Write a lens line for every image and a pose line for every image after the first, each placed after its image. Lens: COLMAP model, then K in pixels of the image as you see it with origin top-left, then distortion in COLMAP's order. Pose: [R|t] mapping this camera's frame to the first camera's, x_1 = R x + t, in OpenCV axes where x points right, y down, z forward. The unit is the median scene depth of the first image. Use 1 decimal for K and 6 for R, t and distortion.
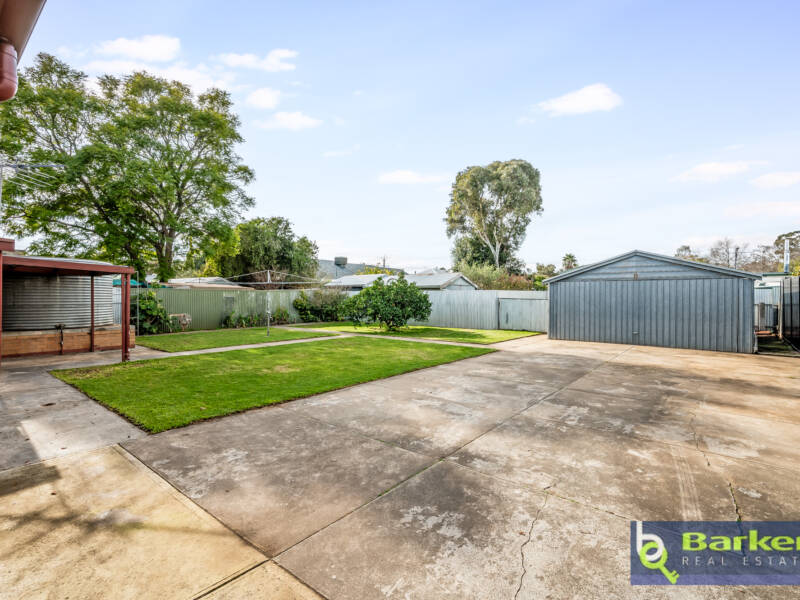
lens RADIAL K [[393.3, 0, 399.3], [0, 393.3, 302.9], [0, 0, 1]] dist [-0.001259, -0.000026]
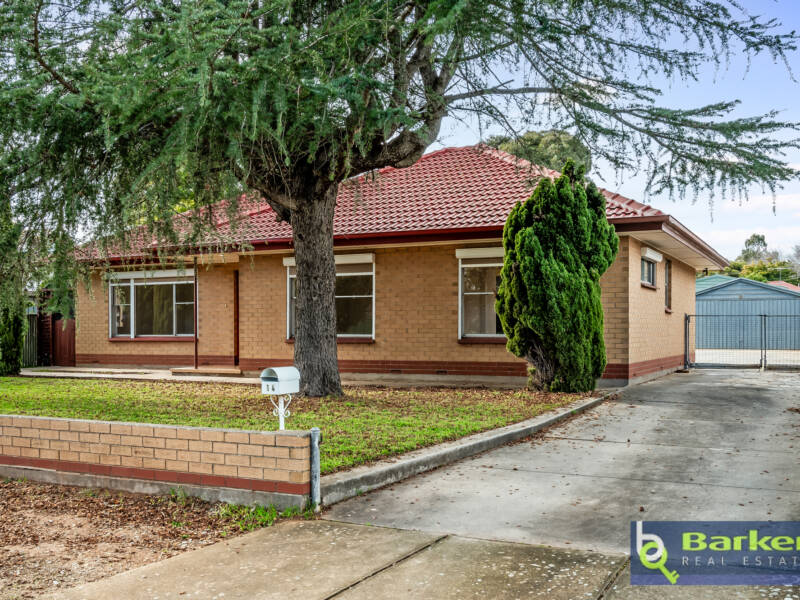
lens RADIAL K [[819.7, 0, 400.6], [0, 819.7, 303.7], [0, 0, 1]] dist [-0.014786, 0.000000]
pose [[0.975870, 0.000579, 0.218352, -1.105158], [0.009513, 0.998934, -0.045166, 0.066275], [-0.218145, 0.046154, 0.974824, -1.415217]]
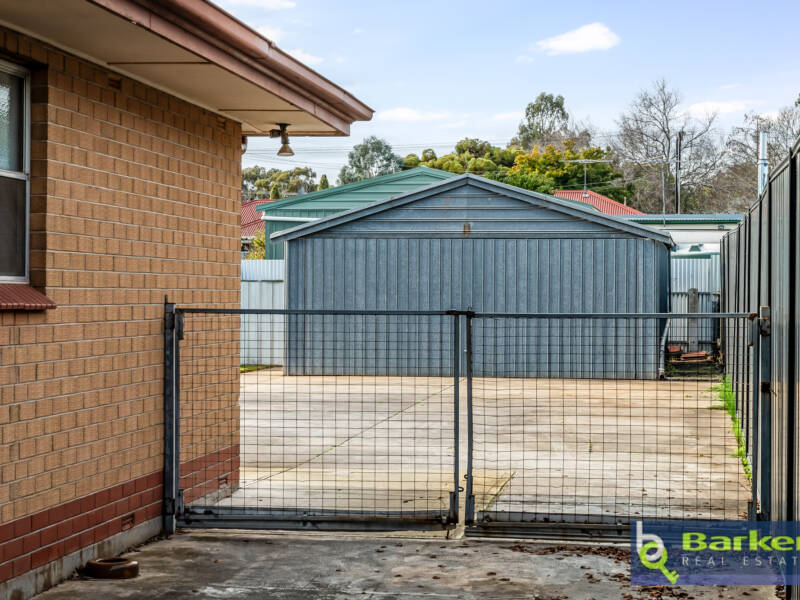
lens RADIAL K [[1642.9, 0, 400.0], [0, 1642.9, 299.3], [0, 0, 1]] dist [-0.086965, 0.000000]
pose [[0.860479, -0.006848, 0.509440, -0.456788], [0.007951, 0.999968, 0.000011, 0.013605], [-0.509424, 0.004041, 0.860506, -0.629818]]
